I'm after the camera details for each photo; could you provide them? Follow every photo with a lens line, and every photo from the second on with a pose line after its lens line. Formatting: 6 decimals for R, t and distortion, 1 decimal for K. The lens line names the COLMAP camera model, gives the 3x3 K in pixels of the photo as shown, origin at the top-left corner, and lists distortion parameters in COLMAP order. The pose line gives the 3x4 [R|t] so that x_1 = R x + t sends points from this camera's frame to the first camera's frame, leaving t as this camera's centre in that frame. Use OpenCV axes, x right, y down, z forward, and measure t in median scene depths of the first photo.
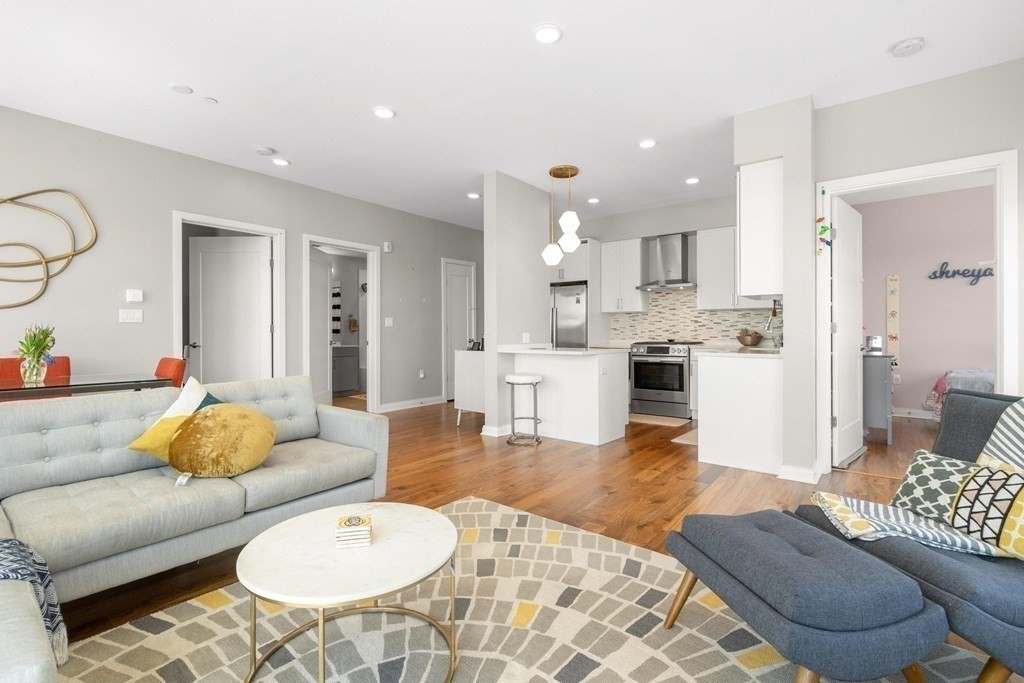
lens RADIAL K [[465.0, 0, 511.9], [0, 465.0, 336.9], [0, 0, 1]] dist [0.000456, 0.000166]
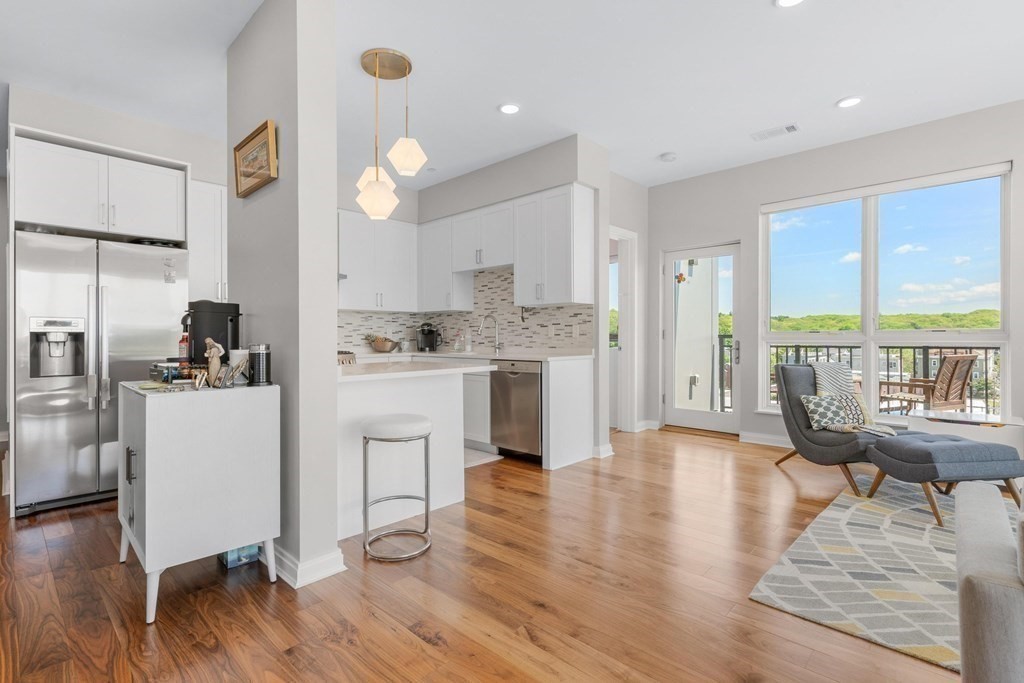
lens RADIAL K [[483.0, 0, 509.9], [0, 483.0, 337.1], [0, 0, 1]] dist [0.002635, 0.000338]
pose [[0.088476, -0.000505, 0.996078, -0.905127], [0.015434, 0.999881, -0.000864, -0.014198], [-0.995959, 0.015450, 0.088473, 1.485569]]
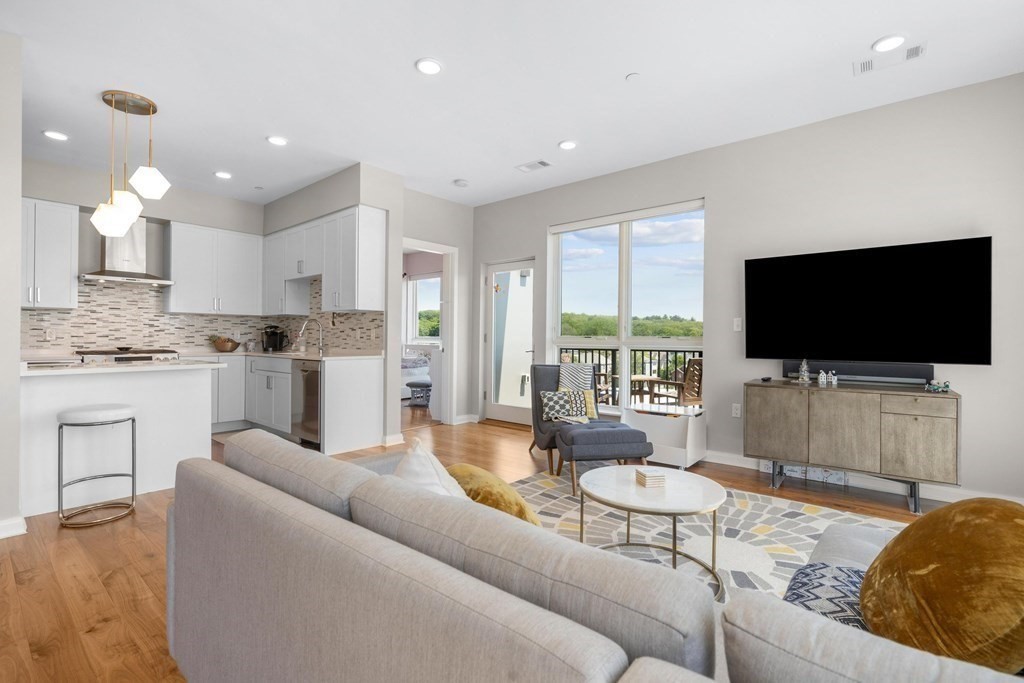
lens RADIAL K [[465.0, 0, 511.9], [0, 465.0, 336.9], [0, 0, 1]] dist [0.000456, 0.000166]
pose [[0.036264, 0.002958, 0.999338, -1.027100], [0.006255, 0.999975, -0.003187, -0.013989], [-0.999323, 0.006367, 0.036244, 0.776122]]
